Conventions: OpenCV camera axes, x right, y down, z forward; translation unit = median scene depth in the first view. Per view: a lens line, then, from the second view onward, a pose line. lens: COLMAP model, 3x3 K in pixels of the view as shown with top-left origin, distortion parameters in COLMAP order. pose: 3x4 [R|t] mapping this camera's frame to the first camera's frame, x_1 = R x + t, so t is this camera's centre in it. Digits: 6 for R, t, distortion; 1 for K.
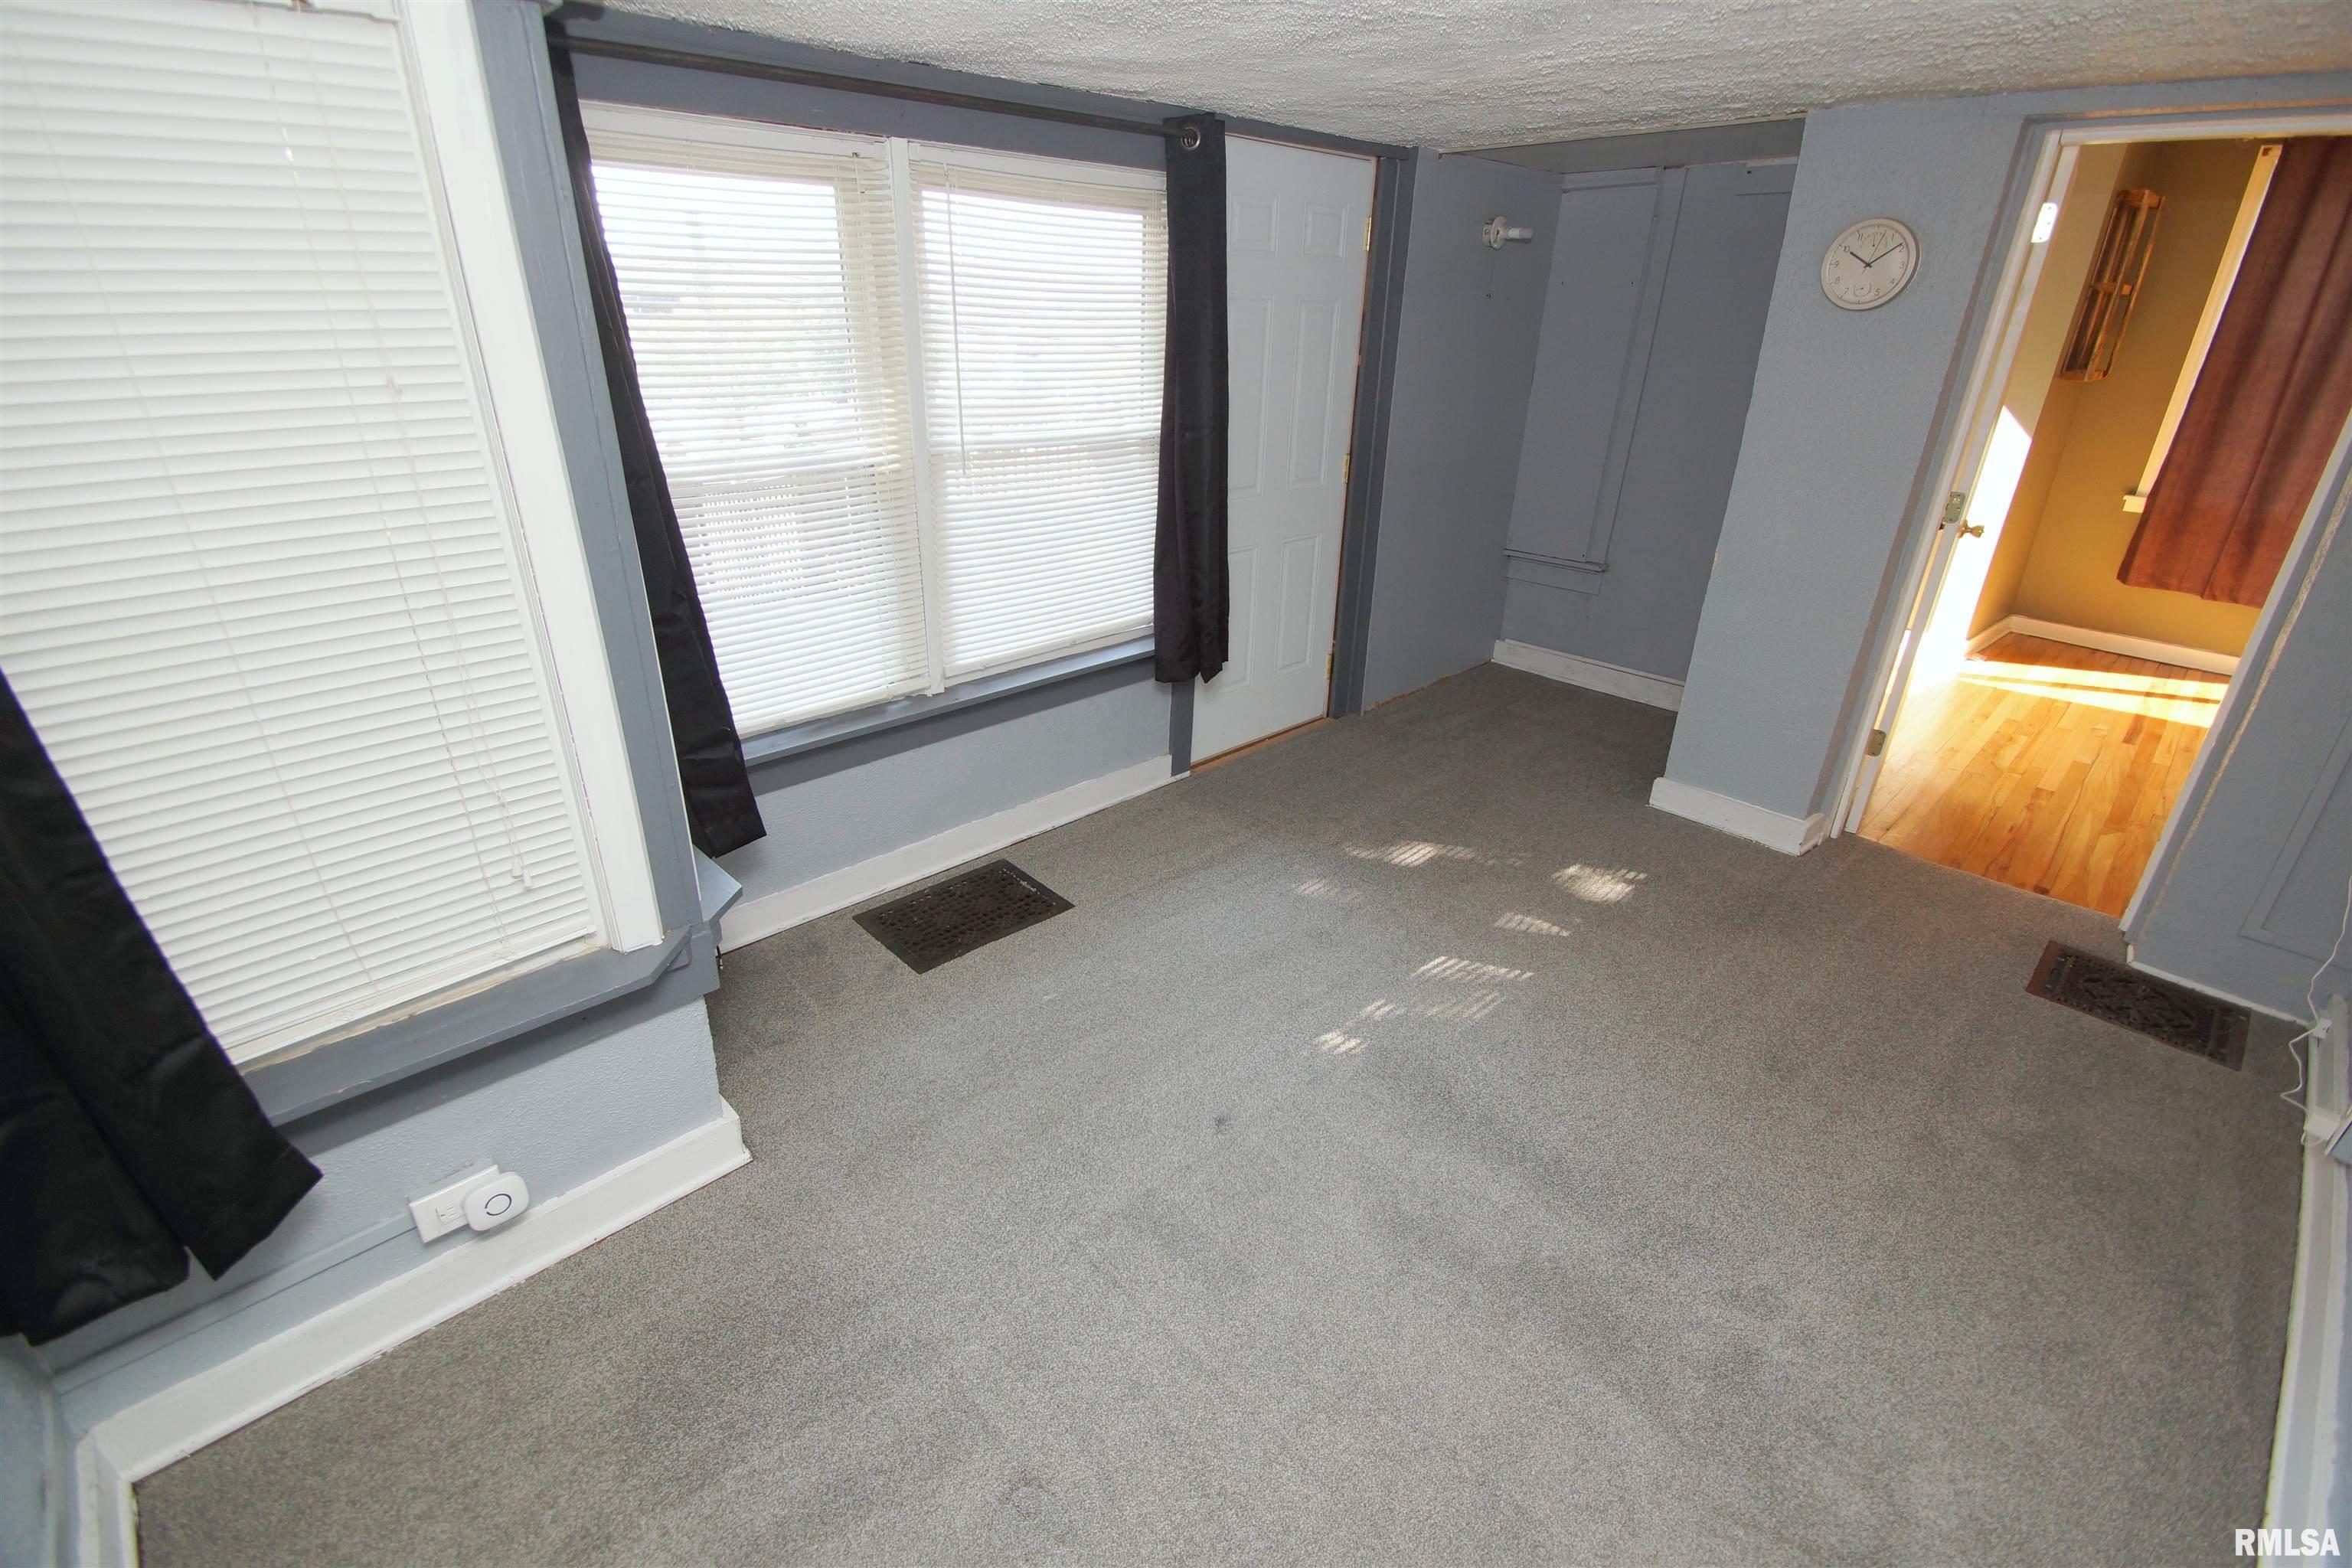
lens RADIAL K [[1039.6, 0, 1171.1], [0, 1039.6, 794.5], [0, 0, 1]] dist [0.004887, -0.008390]
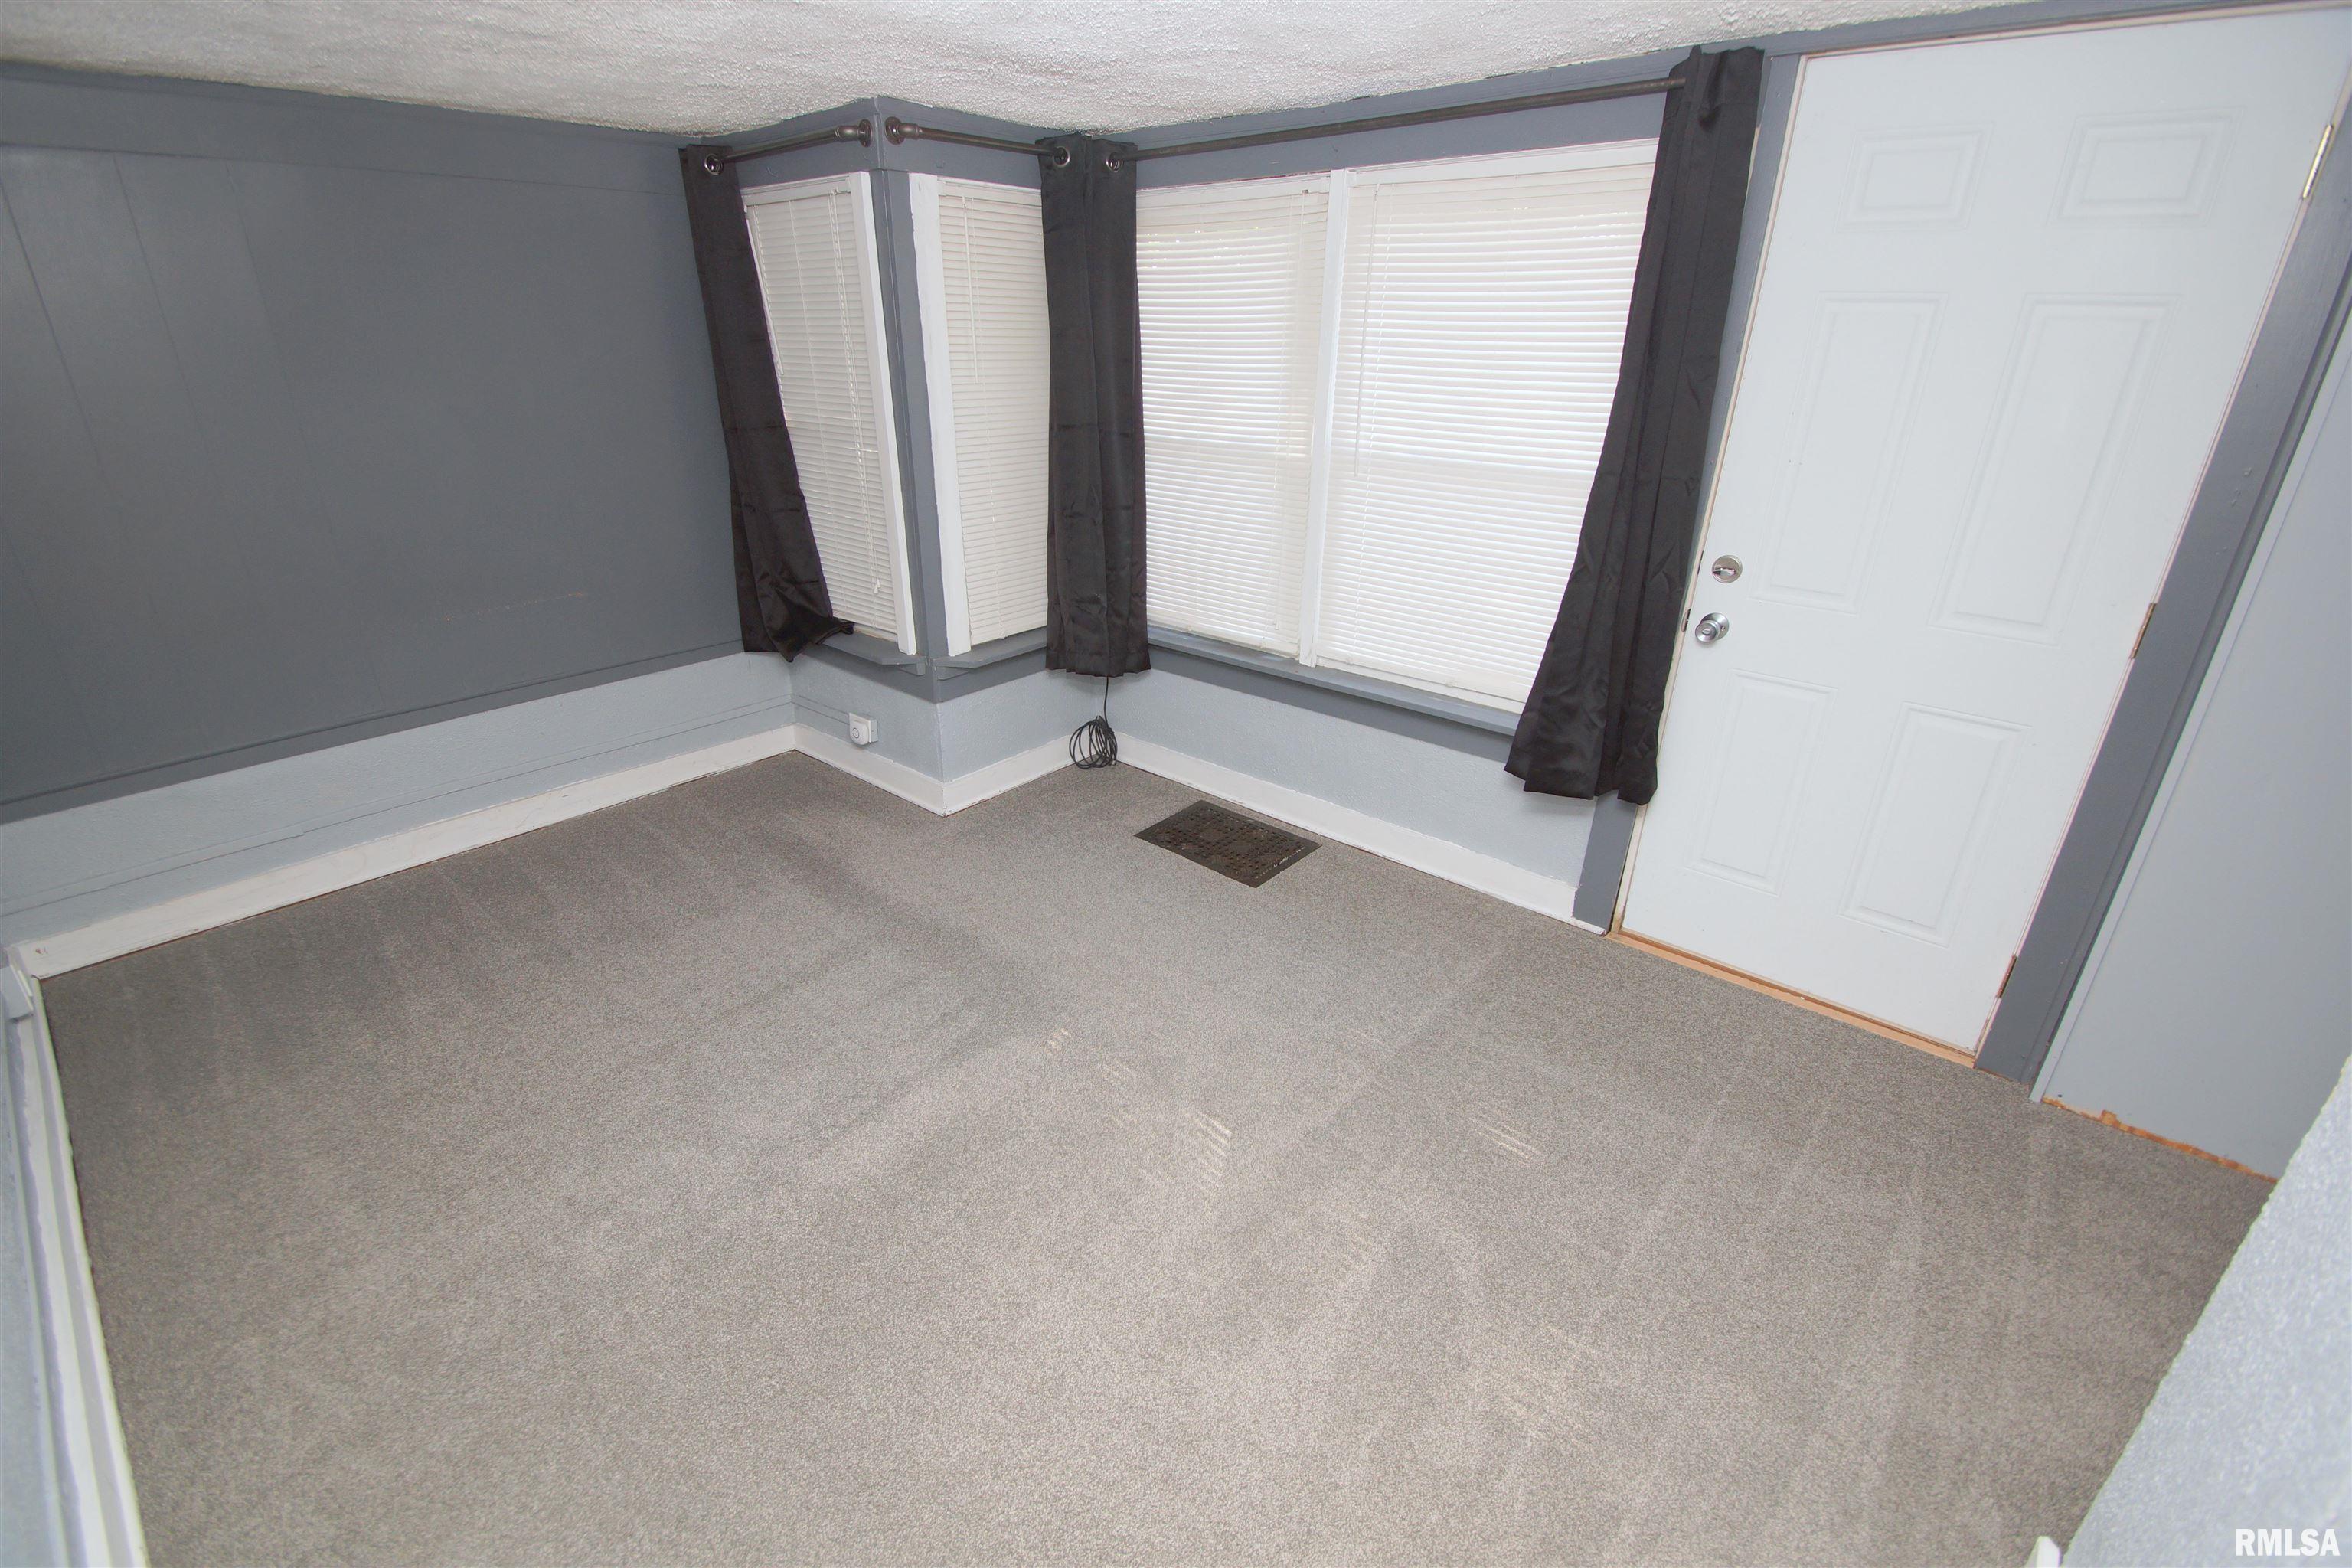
lens RADIAL K [[992.2, 0, 1186.2], [0, 992.2, 774.7], [0, 0, 1]] dist [0.000227, -0.000106]
pose [[0.116303, 0.389191, -0.913785, 0.771252], [-0.438845, 0.845487, 0.304248, -0.263548], [0.891004, 0.365625, 0.269127, 0.641144]]
